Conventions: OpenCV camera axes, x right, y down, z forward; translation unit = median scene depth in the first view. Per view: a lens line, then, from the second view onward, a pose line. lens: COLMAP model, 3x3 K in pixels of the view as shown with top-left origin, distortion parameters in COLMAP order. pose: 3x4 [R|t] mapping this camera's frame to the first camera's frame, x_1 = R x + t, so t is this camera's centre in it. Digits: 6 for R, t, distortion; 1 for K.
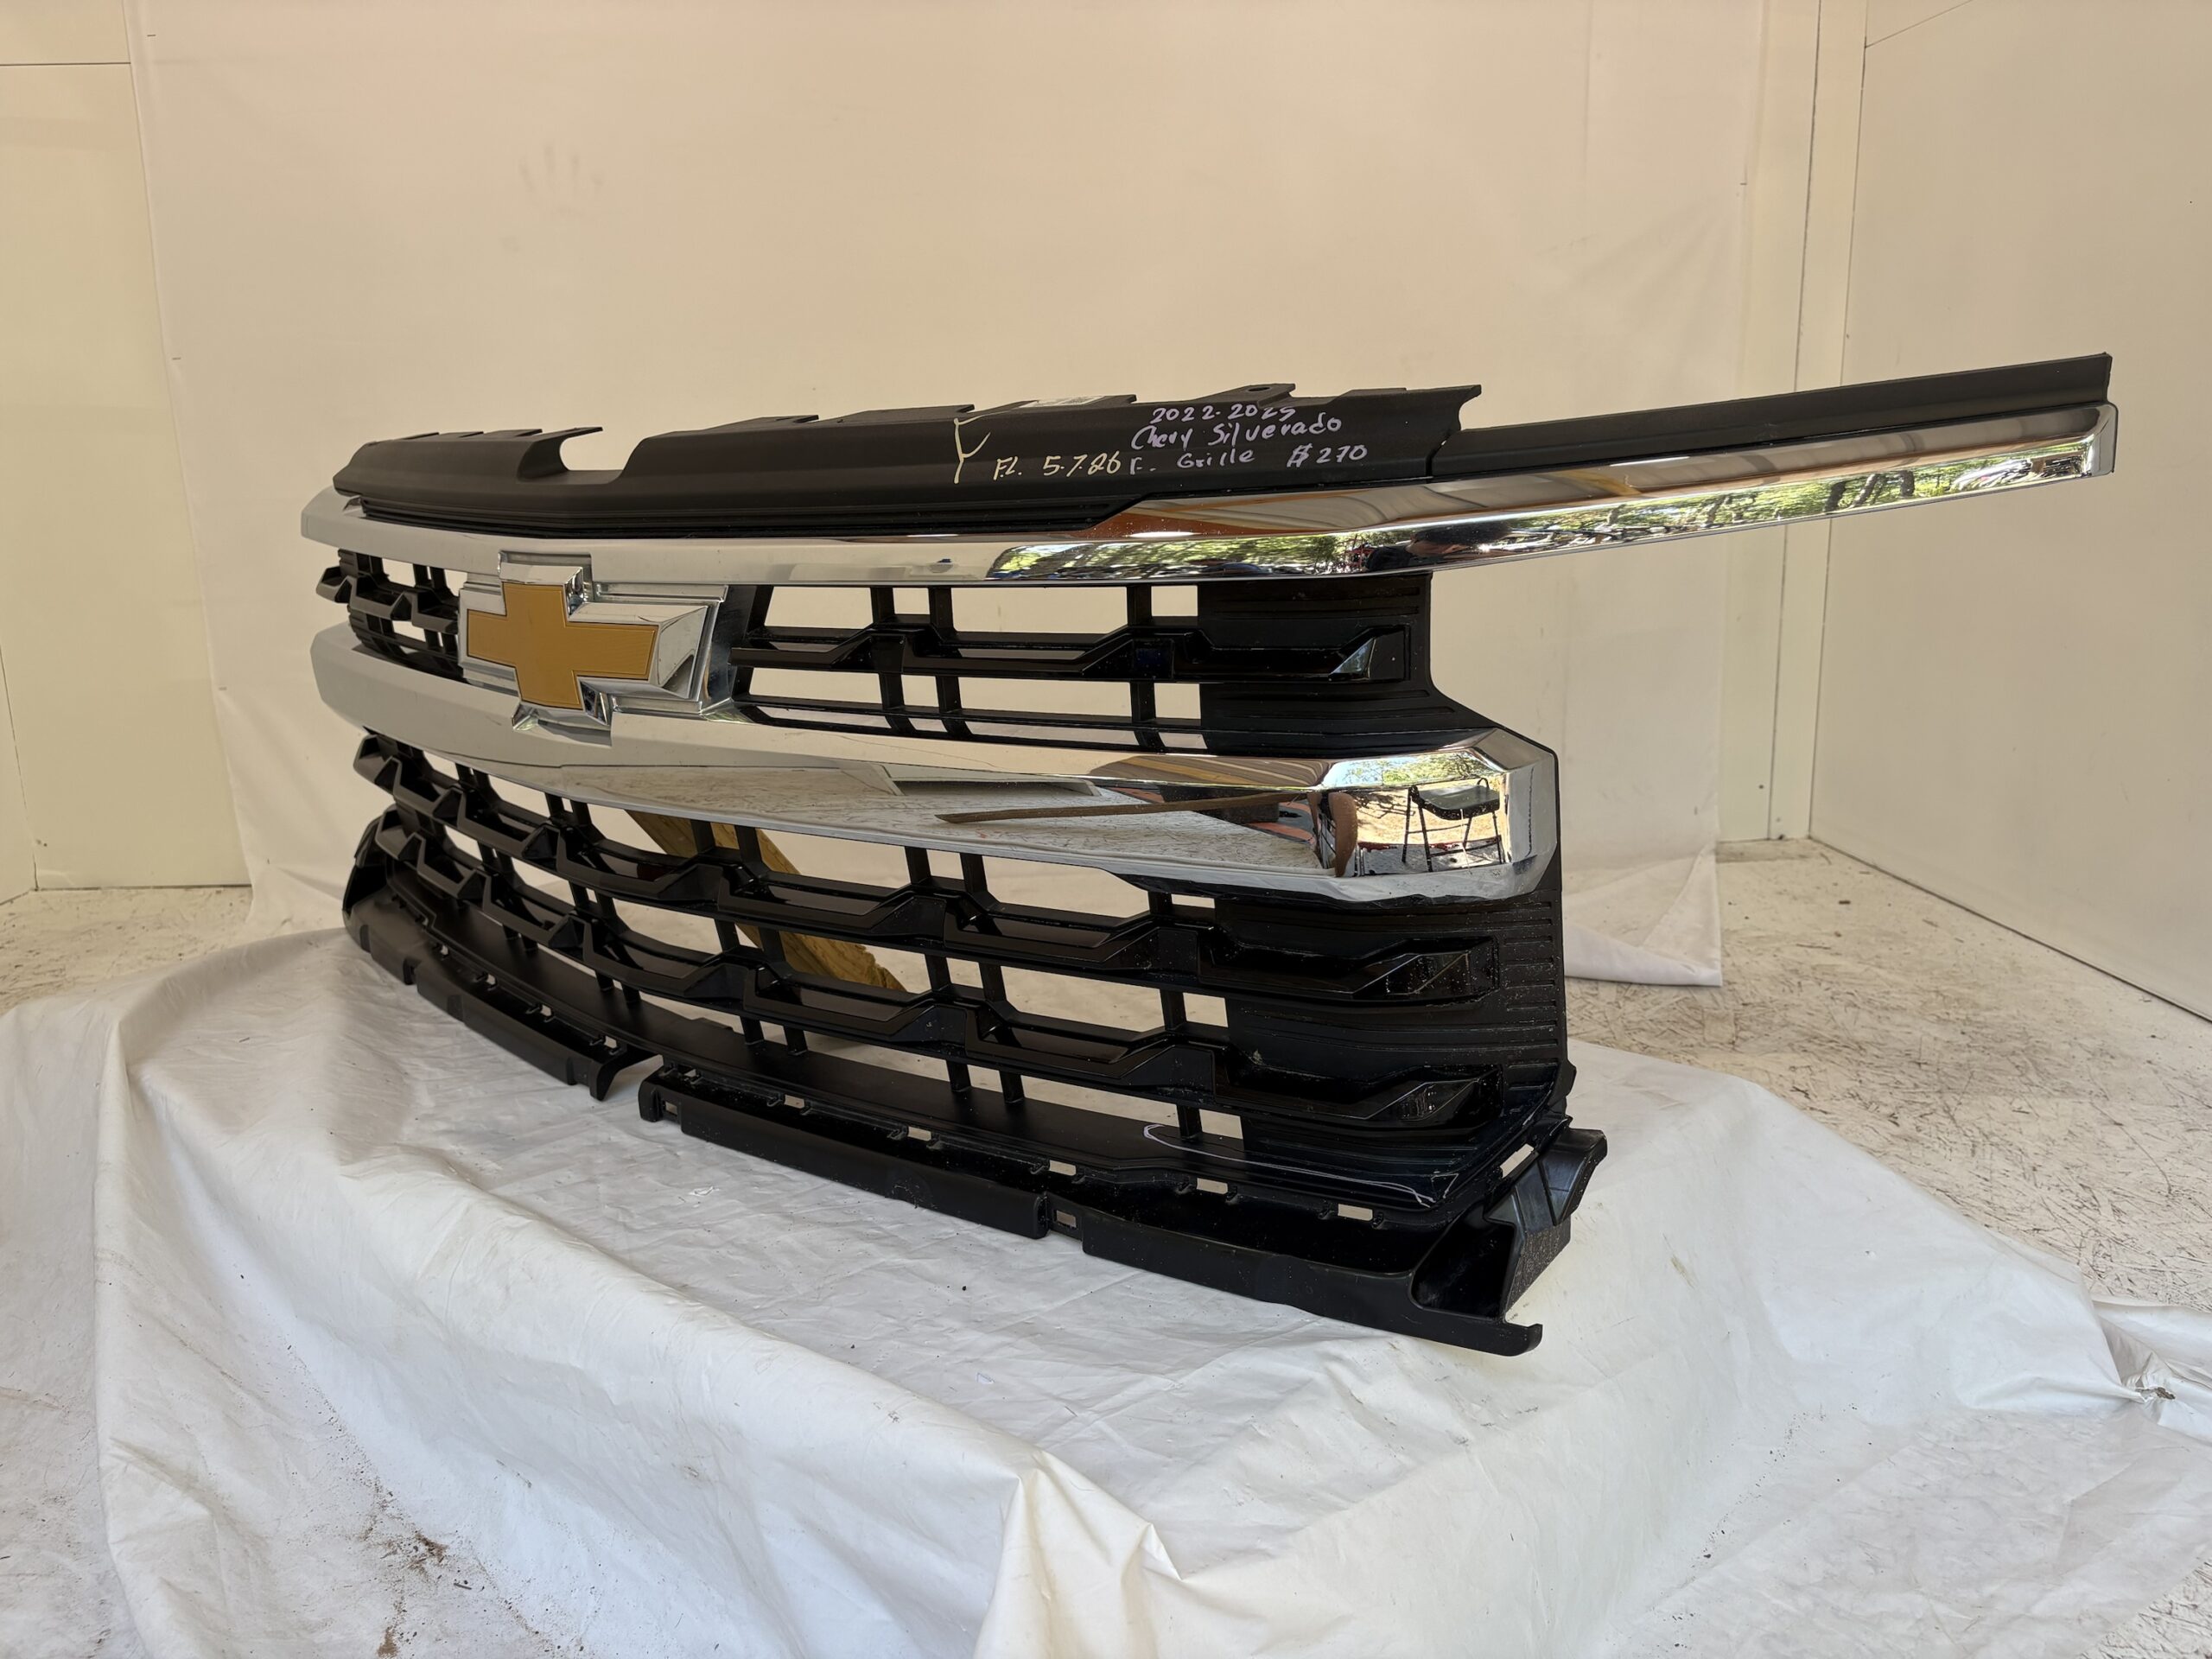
lens RADIAL K [[1647.2, 0, 1106.0], [0, 1647.2, 829.5], [0, 0, 1]] dist [0.059723, -0.088135]
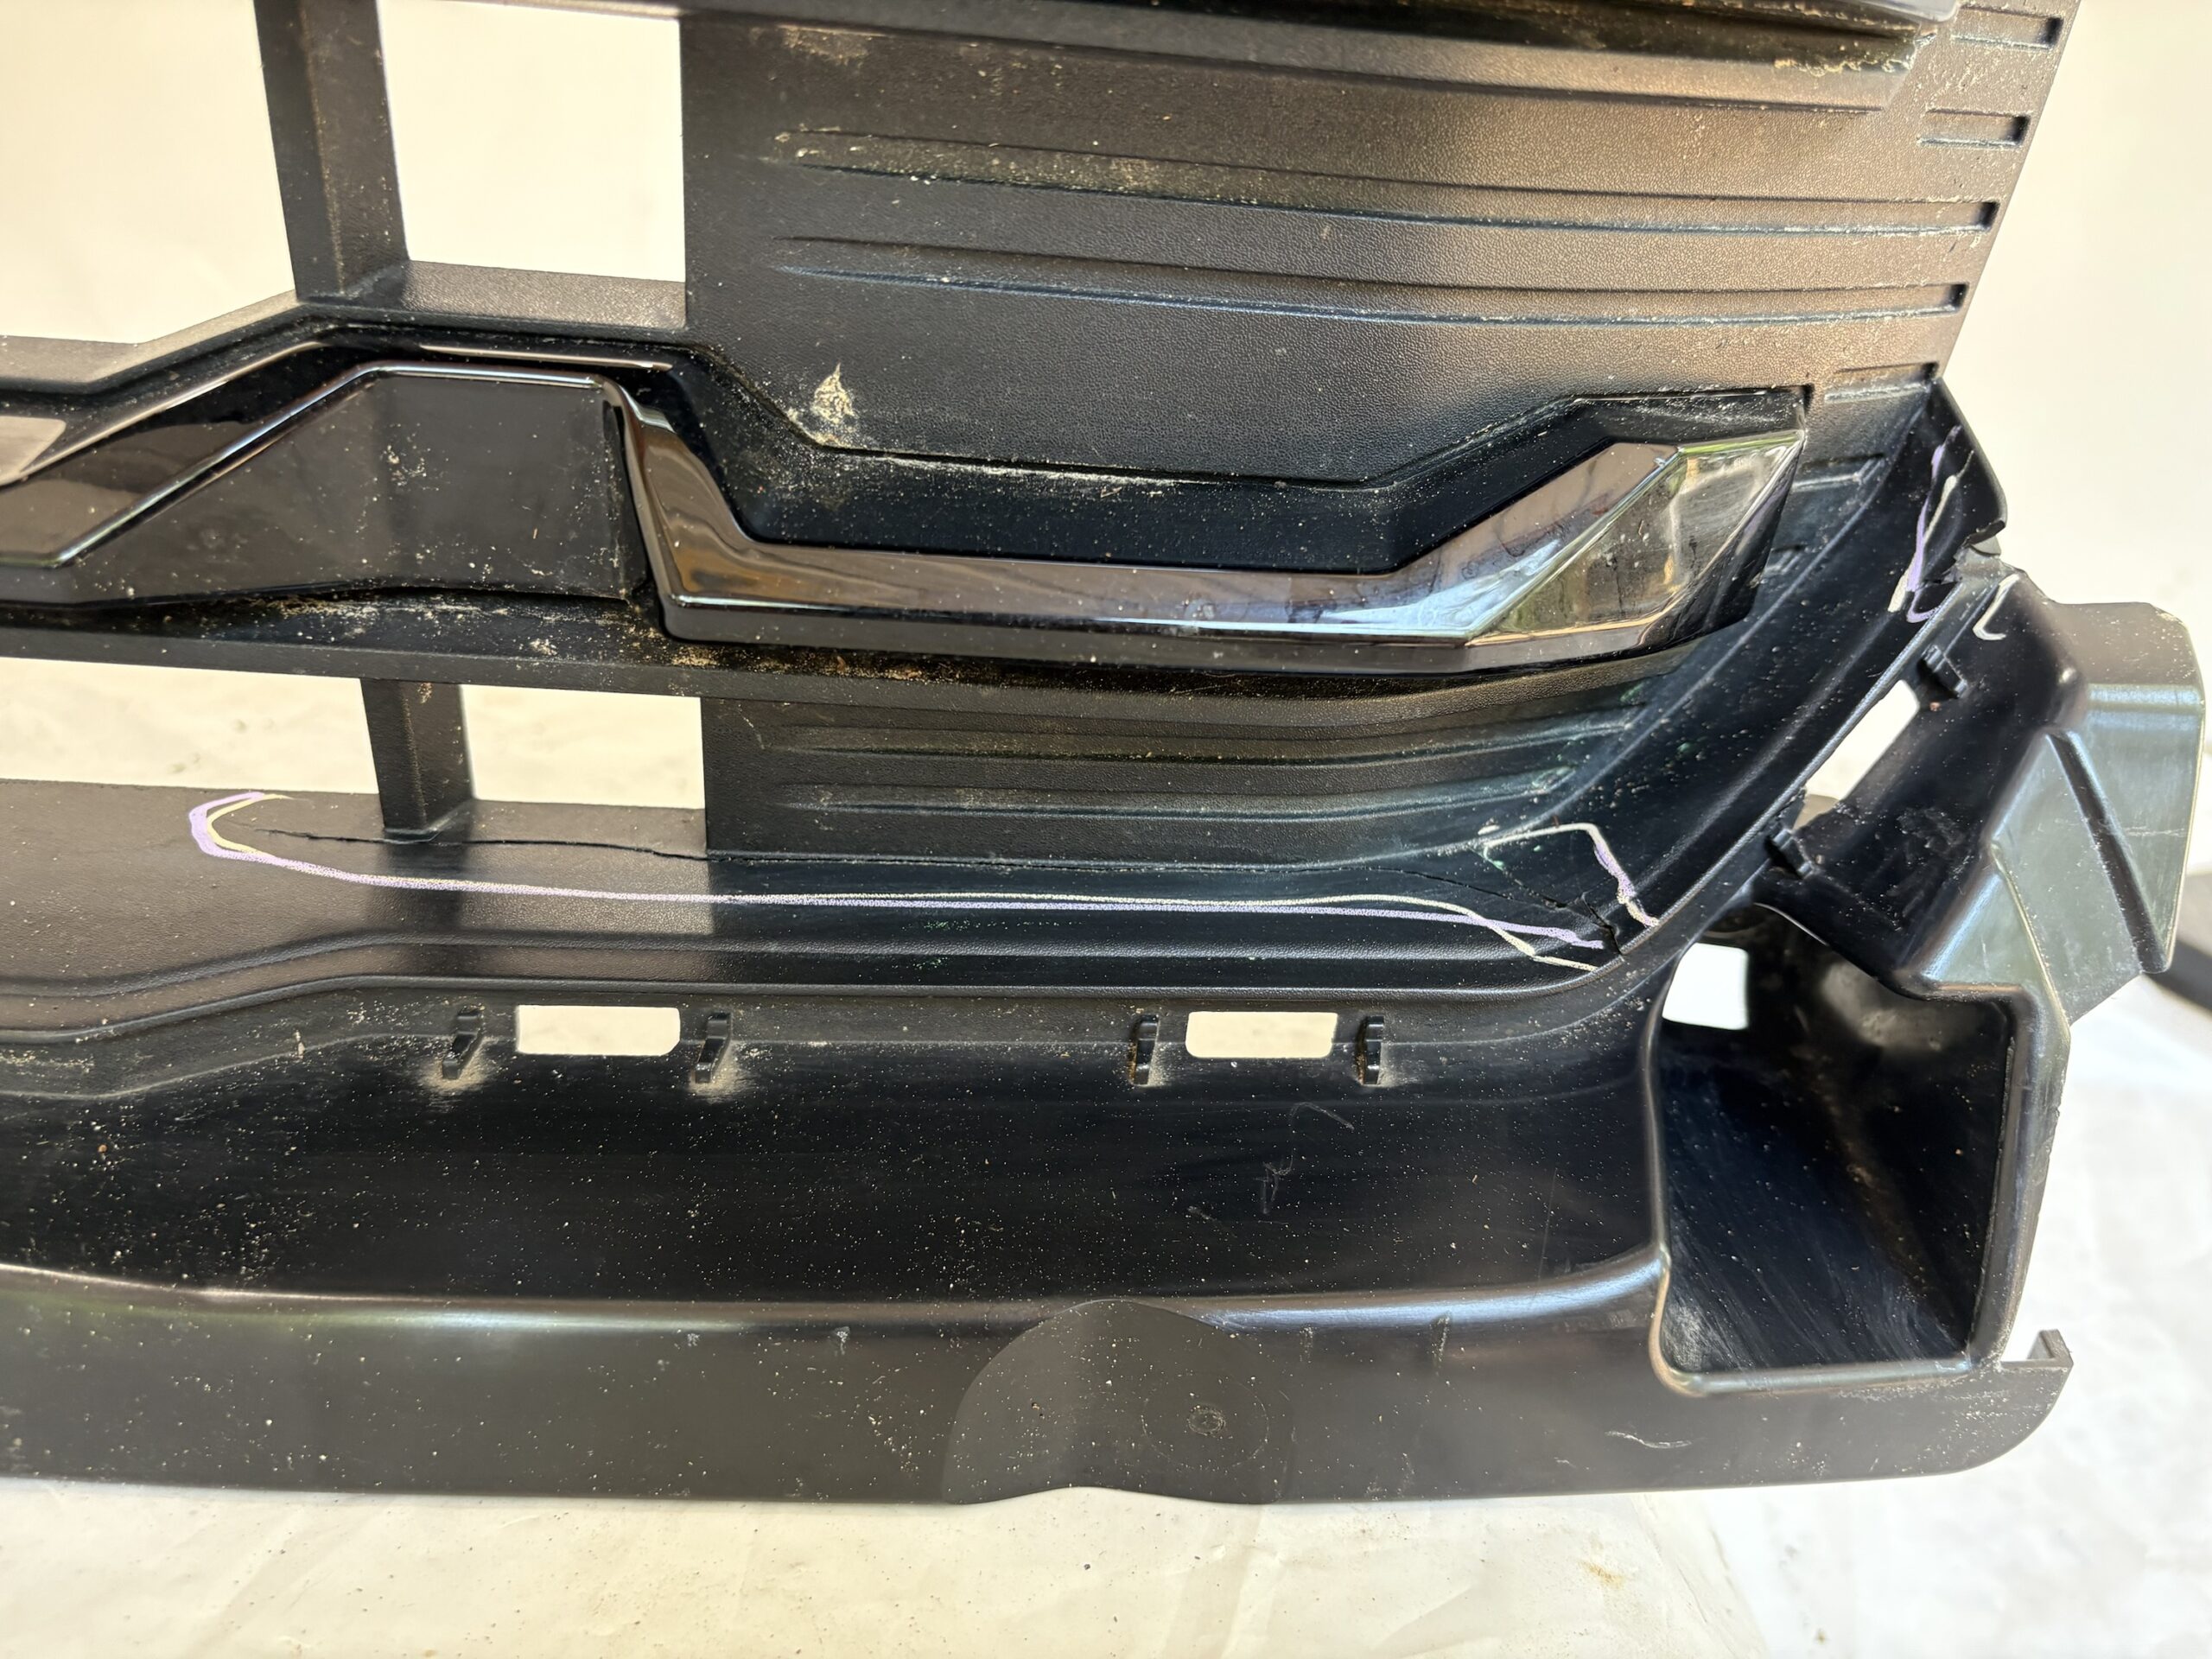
lens RADIAL K [[1690.7, 0, 1079.5], [0, 1690.7, 824.3], [0, 0, 1]] dist [-0.005136, 0.000145]
pose [[0.811328, -0.131038, 0.569715, -0.010204], [0.008488, 0.977092, 0.212649, 0.141555], [-0.584529, -0.167692, 0.793854, 0.789337]]
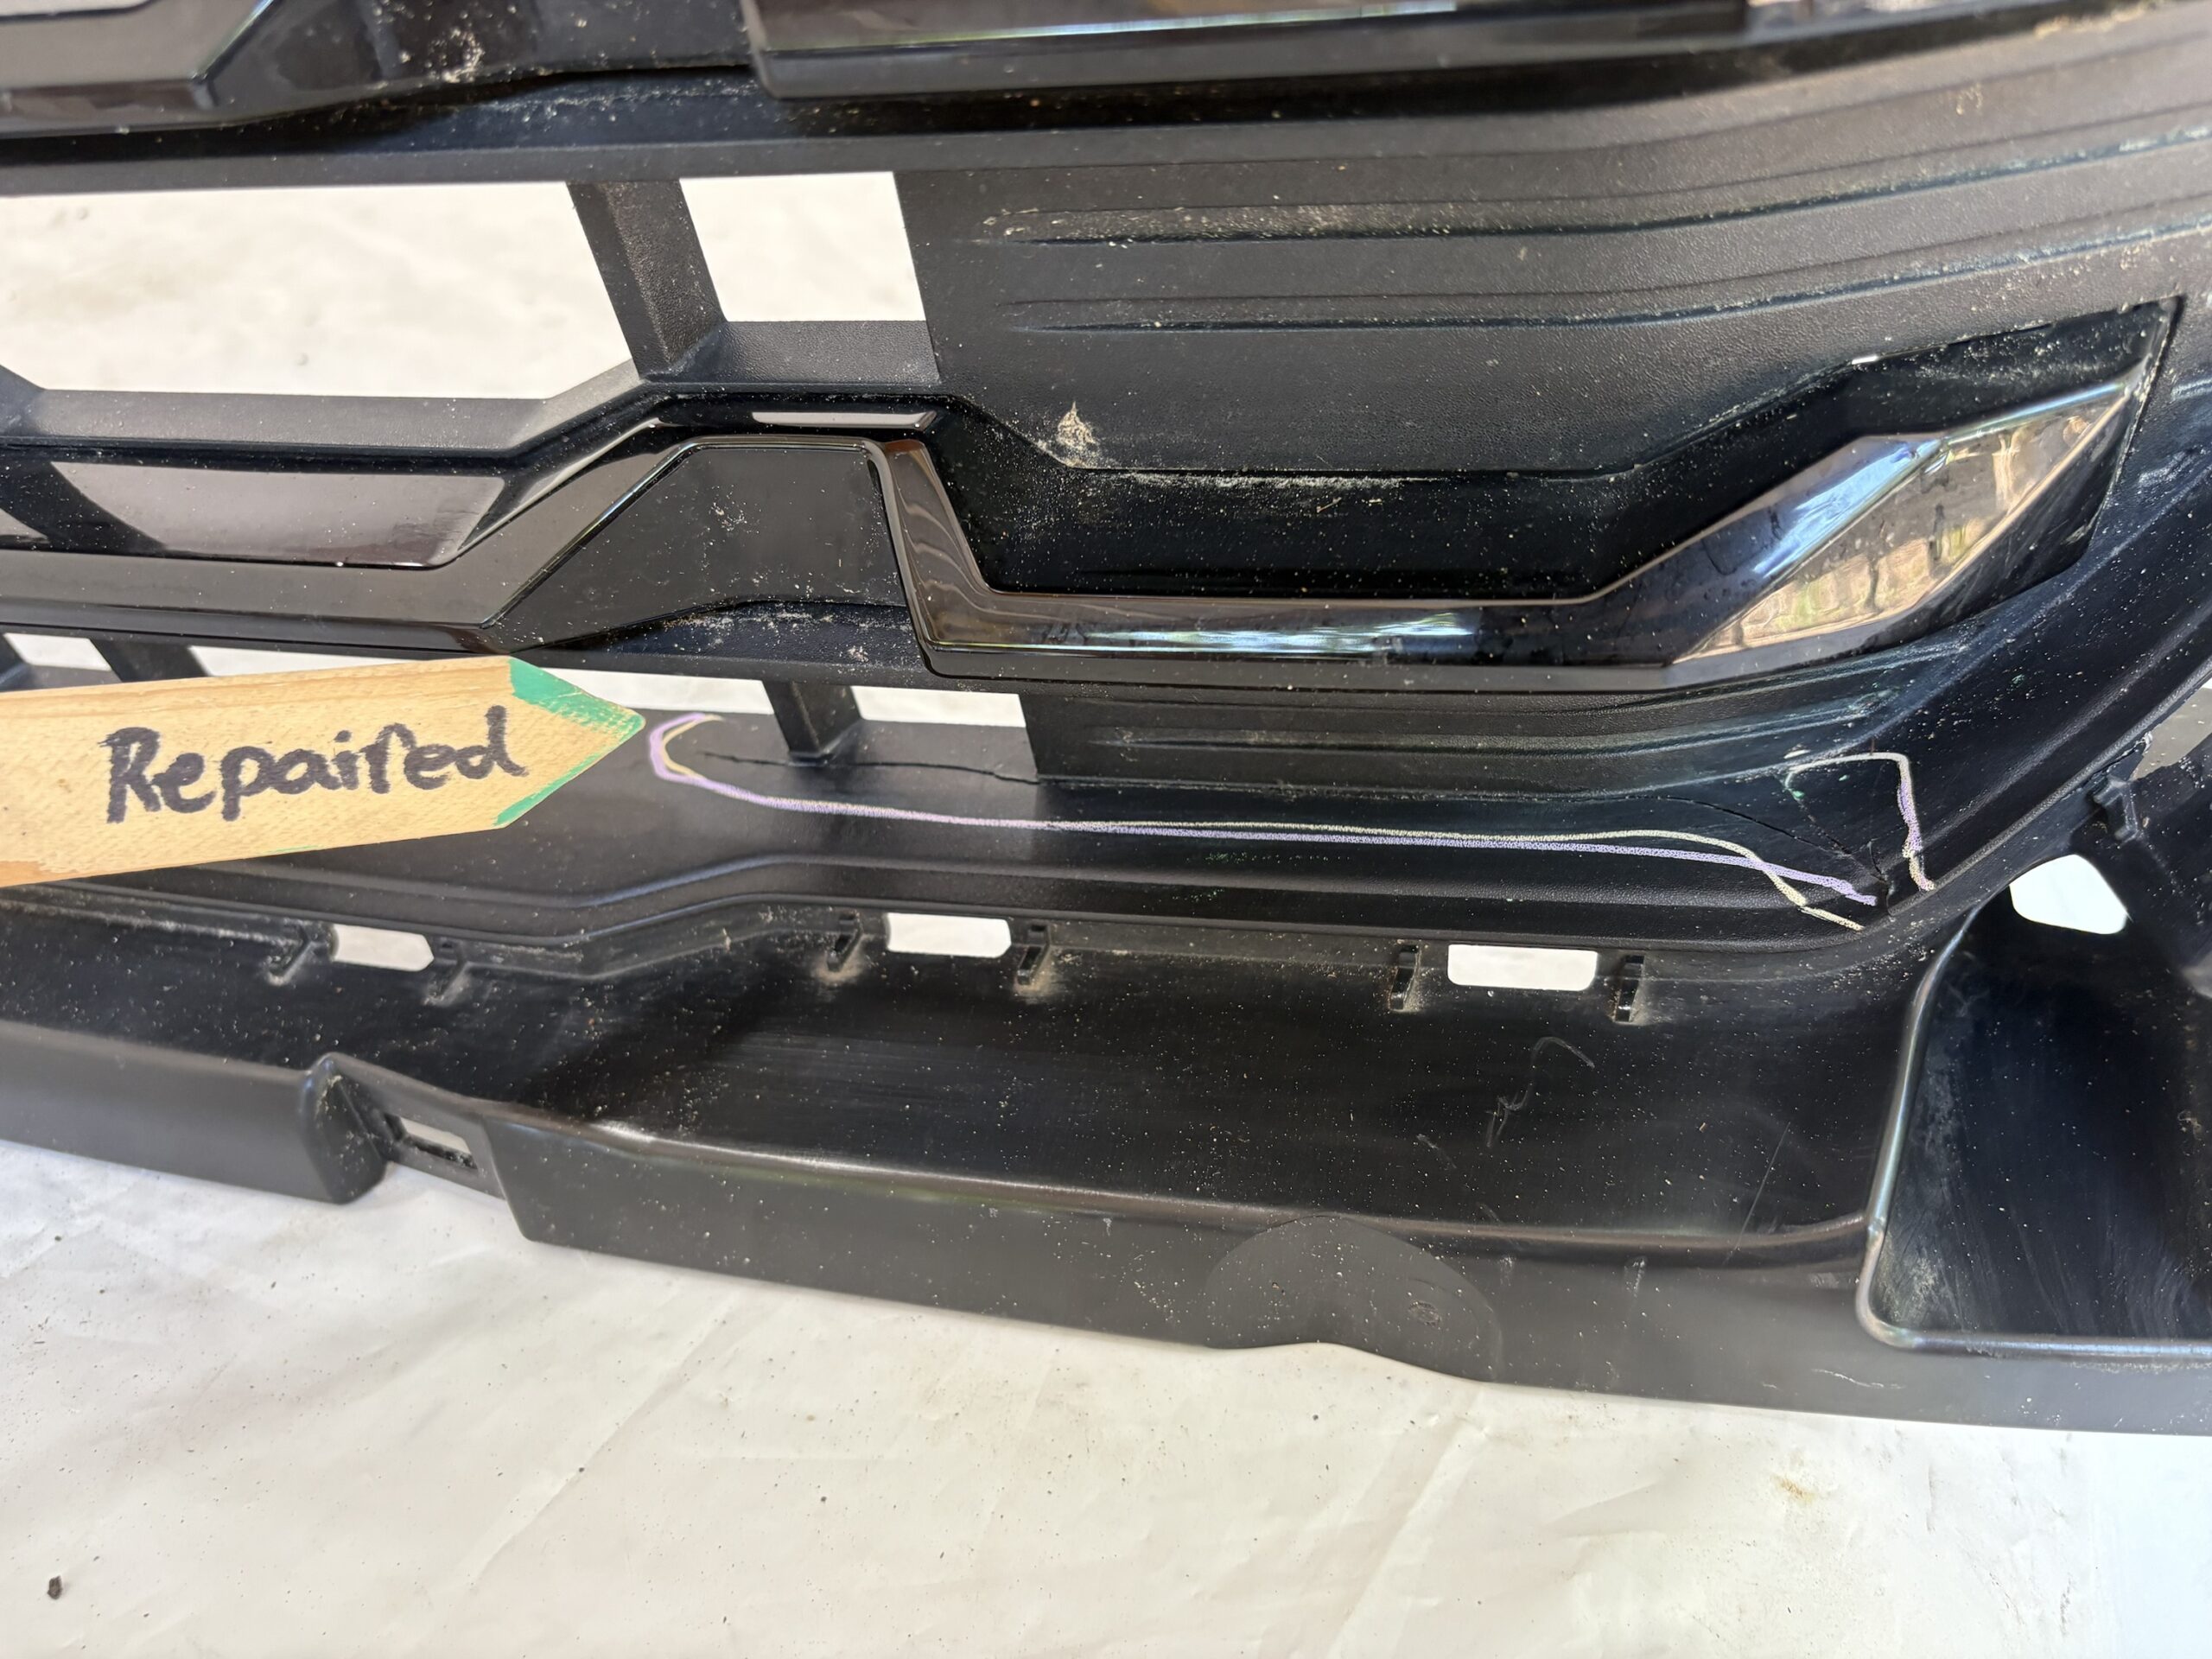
lens RADIAL K [[1647.2, 0, 1106.0], [0, 1647.2, 829.5], [0, 0, 1]] dist [0.059723, -0.088135]
pose [[0.949256, -0.224701, 0.220051, 0.033139], [0.116826, 0.901540, 0.416627, 0.090675], [-0.292001, -0.369778, 0.882043, 0.762931]]
